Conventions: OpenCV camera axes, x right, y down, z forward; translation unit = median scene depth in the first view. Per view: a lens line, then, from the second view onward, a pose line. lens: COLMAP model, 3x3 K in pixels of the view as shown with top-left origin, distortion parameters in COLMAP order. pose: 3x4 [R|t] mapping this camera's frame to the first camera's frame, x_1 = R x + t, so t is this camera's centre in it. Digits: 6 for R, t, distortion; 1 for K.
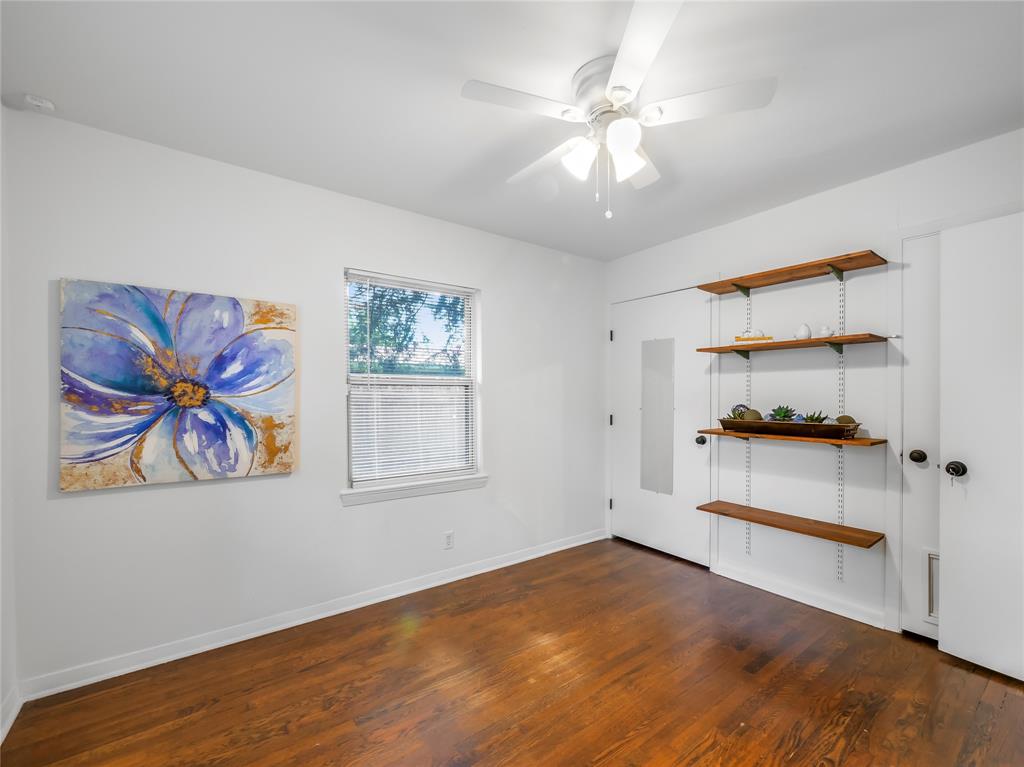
lens RADIAL K [[443.8, 0, 513.4], [0, 443.8, 390.9], [0, 0, 1]] dist [-0.002501, -0.000342]
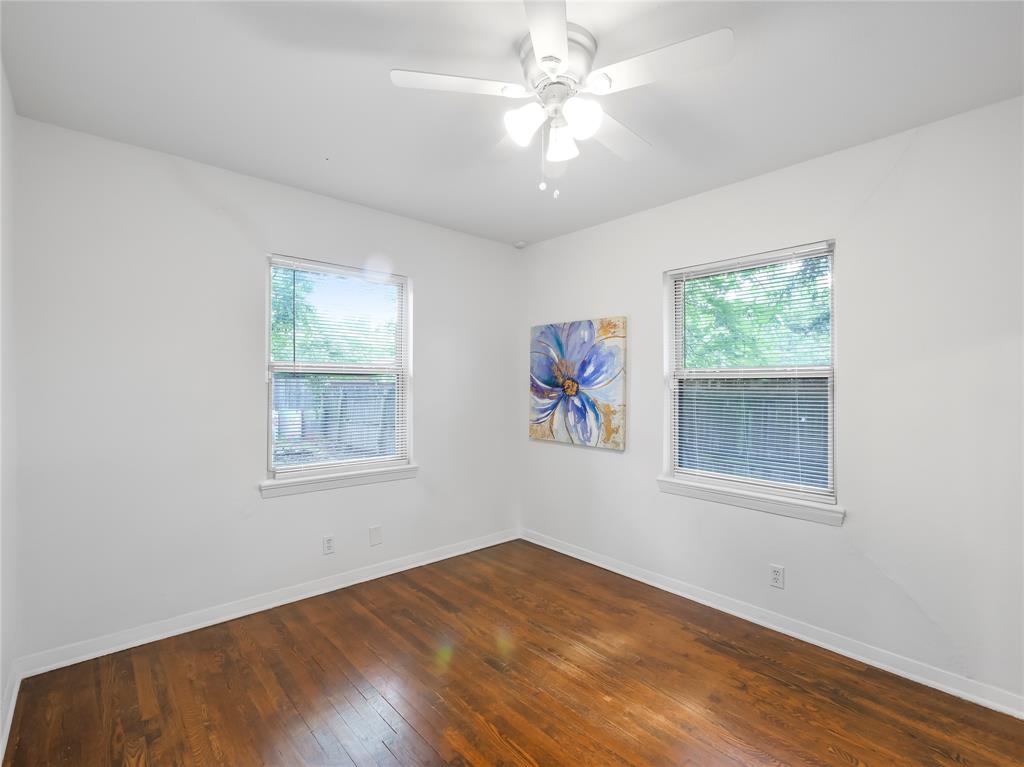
lens RADIAL K [[463.3, 0, 488.9], [0, 463.3, 381.1], [0, 0, 1]] dist [0.002861, -0.000157]
pose [[0.069596, -0.009020, -0.997535, 0.865181], [-0.000351, 0.999959, -0.009067, 0.000192], [0.997575, 0.000981, 0.069590, 0.594513]]
